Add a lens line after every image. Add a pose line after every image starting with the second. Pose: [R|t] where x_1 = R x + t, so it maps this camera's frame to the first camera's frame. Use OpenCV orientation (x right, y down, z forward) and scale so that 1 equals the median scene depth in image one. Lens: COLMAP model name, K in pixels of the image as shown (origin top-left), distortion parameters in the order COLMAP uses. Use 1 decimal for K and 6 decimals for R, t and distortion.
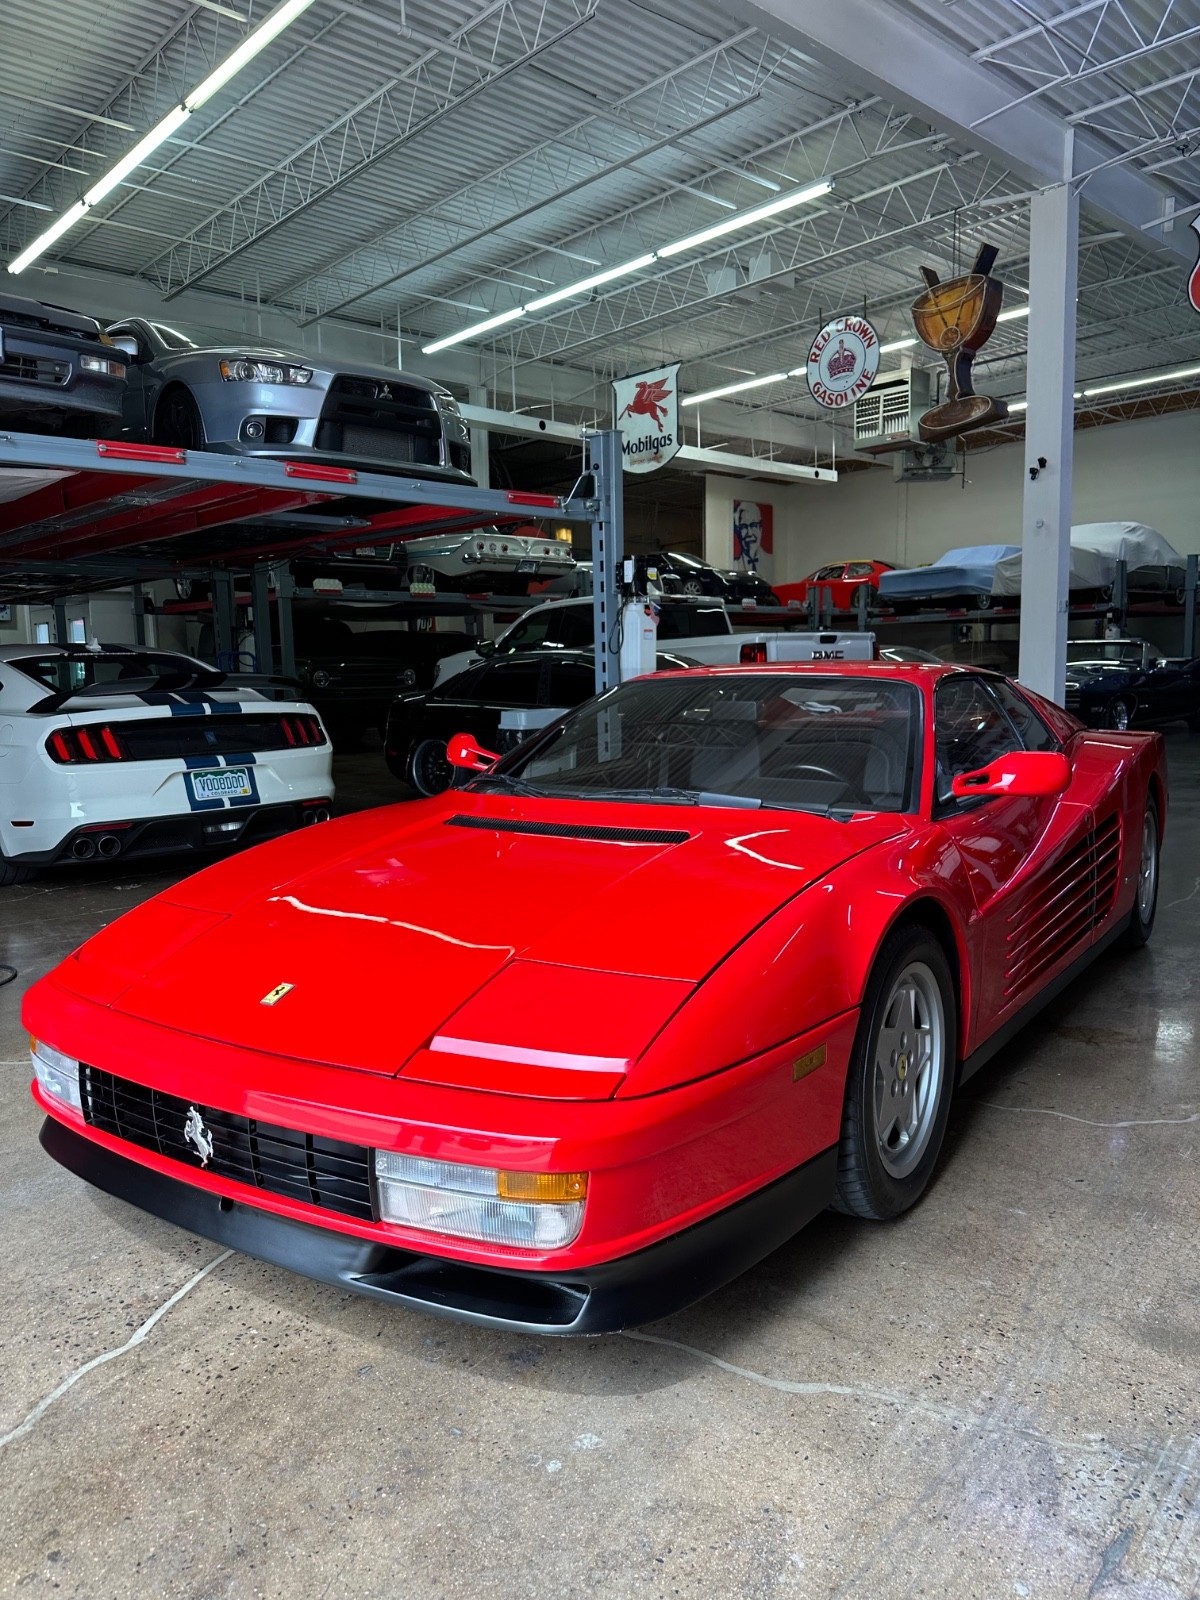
lens RADIAL K [[1162.0, 0, 600.0], [0, 1162.0, 800.0], [0, 0, 1]] dist [-0.049000, -0.000453]
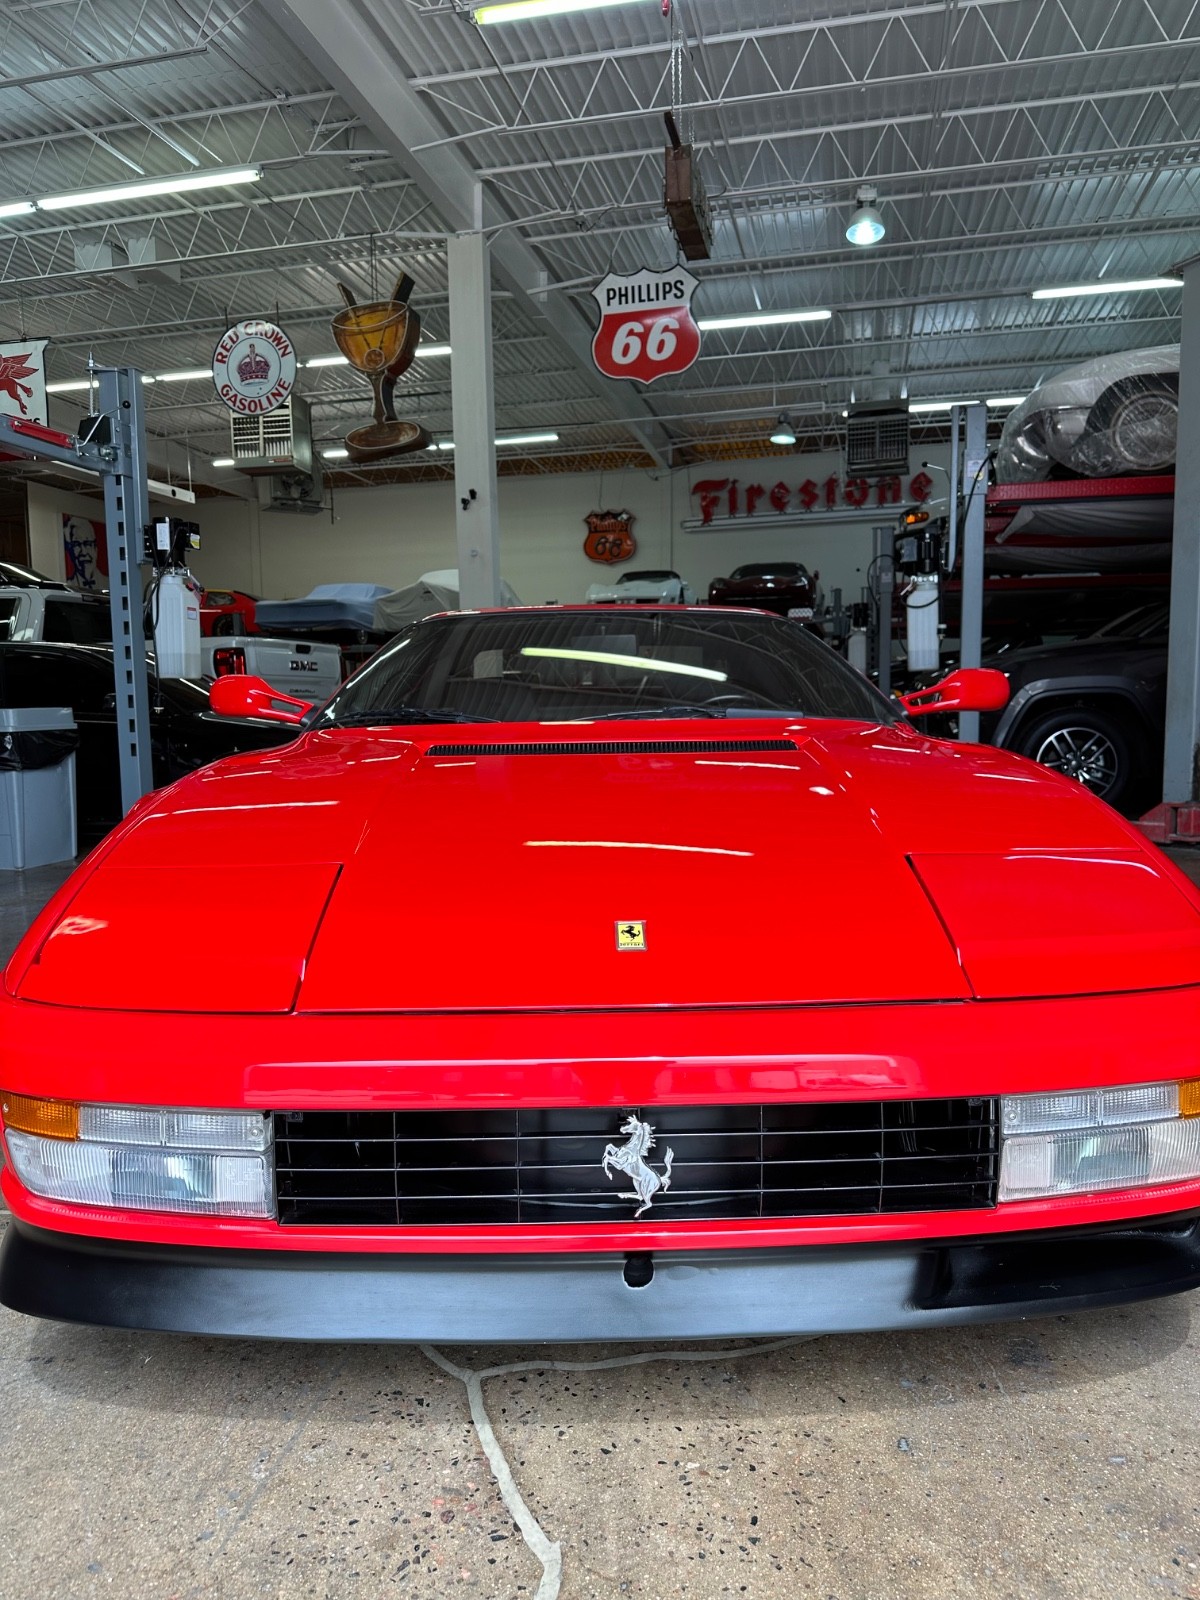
lens RADIAL K [[1176.1, 0, 600.0], [0, 1176.1, 800.0], [0, 0, 1]] dist [-0.032729, 0.007390]
pose [[0.821033, -0.016778, 0.570634, -0.115461], [0.045378, 0.998323, -0.035938, 0.020881], [-0.569074, 0.055401, 0.820418, 0.082038]]
